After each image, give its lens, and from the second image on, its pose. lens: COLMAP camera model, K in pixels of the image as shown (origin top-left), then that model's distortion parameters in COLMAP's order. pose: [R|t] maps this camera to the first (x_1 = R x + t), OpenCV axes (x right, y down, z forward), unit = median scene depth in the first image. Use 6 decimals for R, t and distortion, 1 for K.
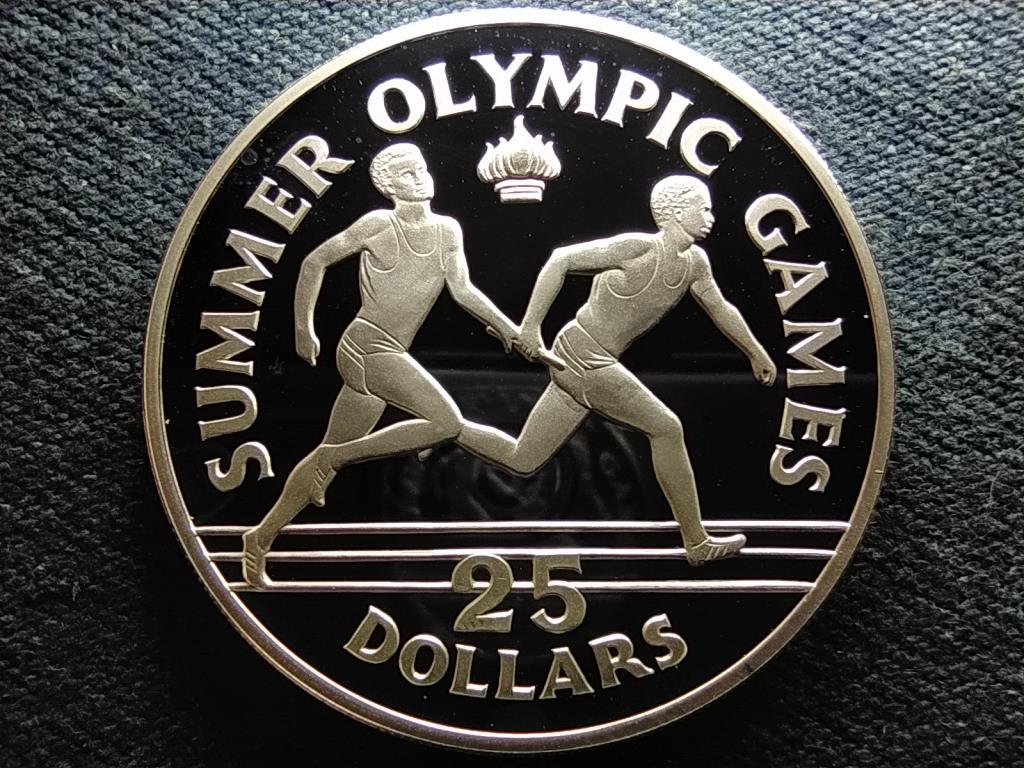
lens RADIAL K [[408.2, 0, 511.6], [0, 408.2, 421.2], [0, 0, 1]] dist [0.001542, -0.003693]
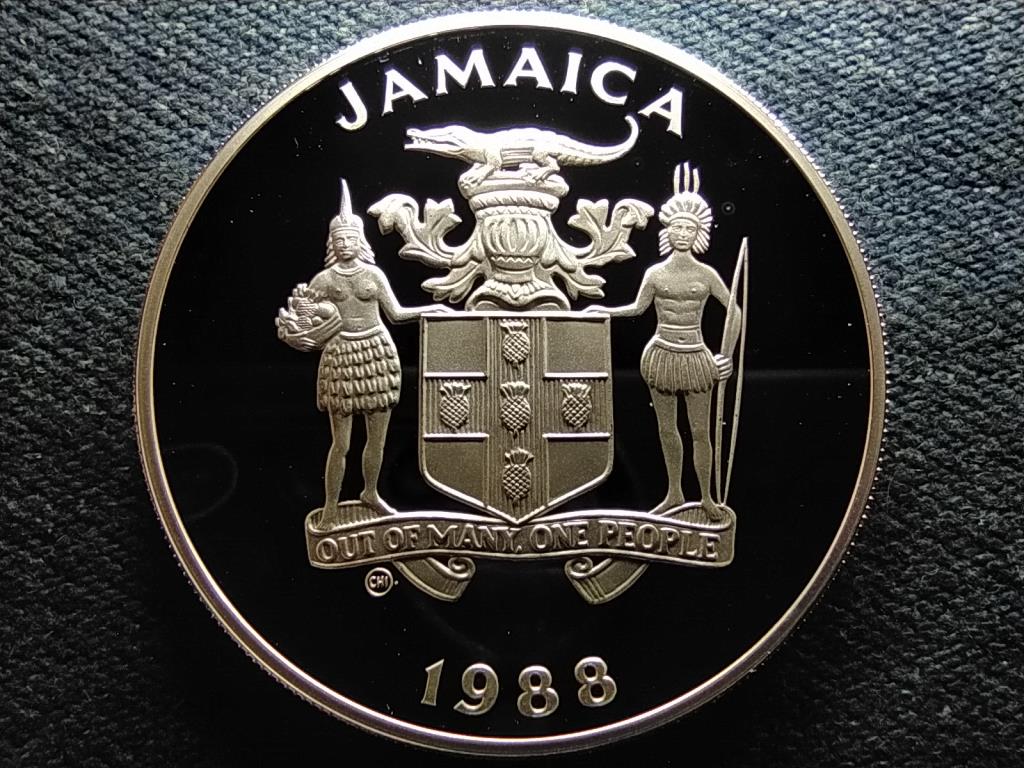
lens RADIAL K [[408.2, 0, 511.6], [0, 408.2, 421.2], [0, 0, 1]] dist [0.001542, -0.003693]
pose [[0.999974, 0.006077, 0.003892, 0.233917], [-0.006084, 0.999980, 0.001988, 0.005352], [-0.003880, -0.002012, 0.999990, 0.000348]]
